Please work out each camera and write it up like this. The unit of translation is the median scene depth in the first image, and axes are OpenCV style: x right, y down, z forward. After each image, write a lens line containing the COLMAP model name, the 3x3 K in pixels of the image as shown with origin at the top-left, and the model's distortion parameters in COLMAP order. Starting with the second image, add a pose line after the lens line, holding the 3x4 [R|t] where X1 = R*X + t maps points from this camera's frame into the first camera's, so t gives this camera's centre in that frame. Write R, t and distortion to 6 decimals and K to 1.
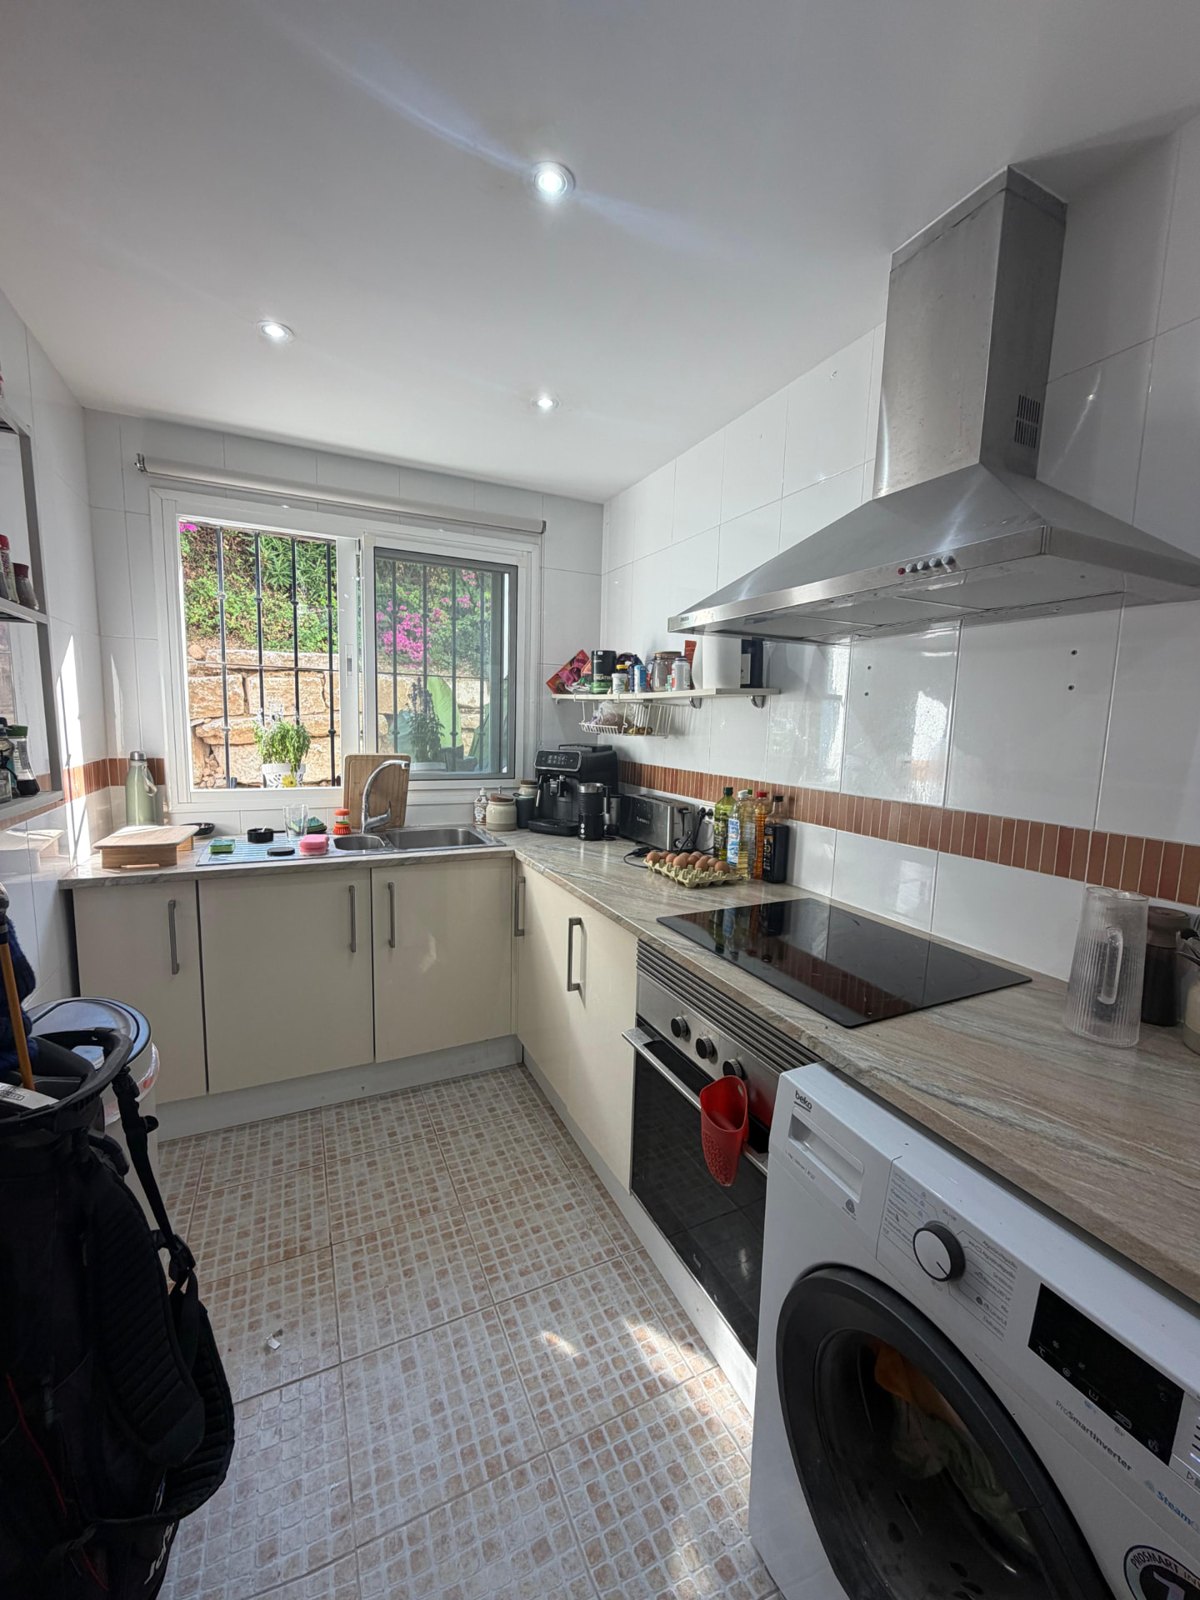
lens RADIAL K [[637.1, 0, 596.6], [0, 637.1, 801.4], [0, 0, 1]] dist [-0.002456, -0.000315]
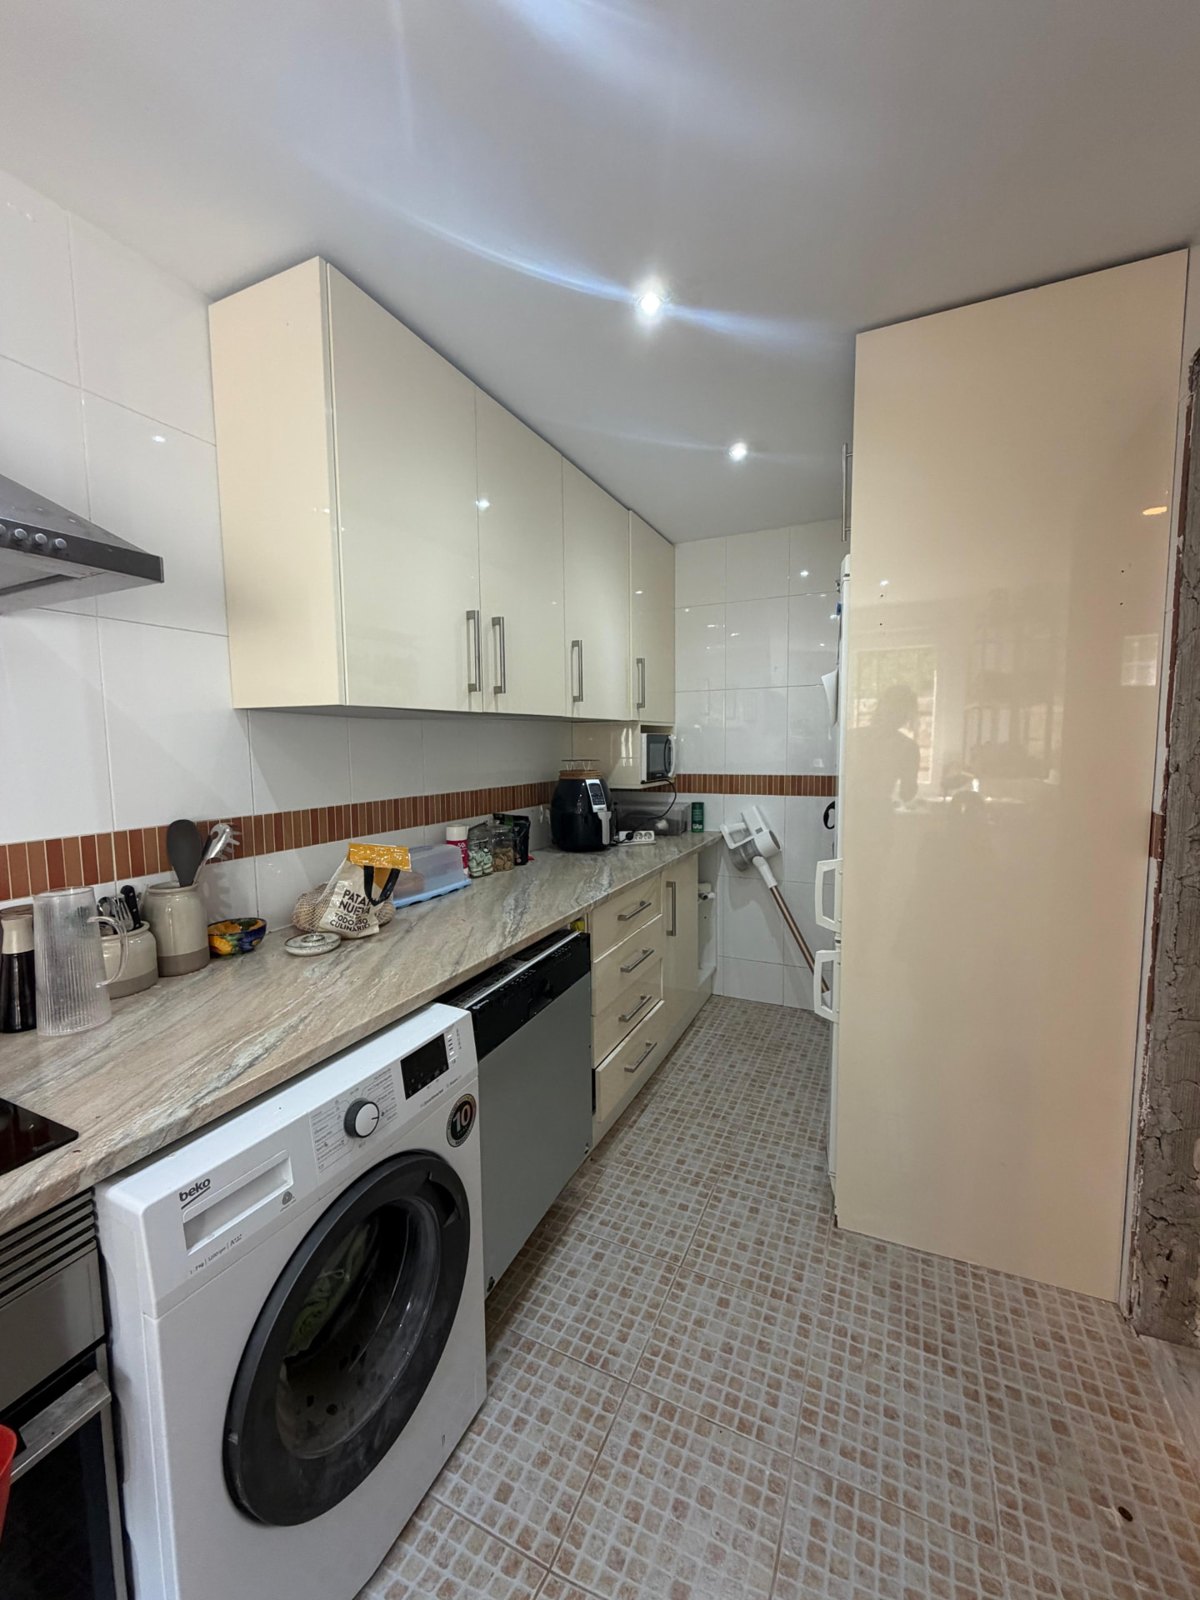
lens RADIAL K [[637.1, 0, 596.5], [0, 637.1, 802.8], [0, 0, 1]] dist [-0.002456, -0.000315]
pose [[-0.638381, -0.087098, 0.764777, -0.624659], [0.086728, 0.979111, 0.183902, -0.137419], [-0.764819, 0.183727, -0.617492, 1.054273]]
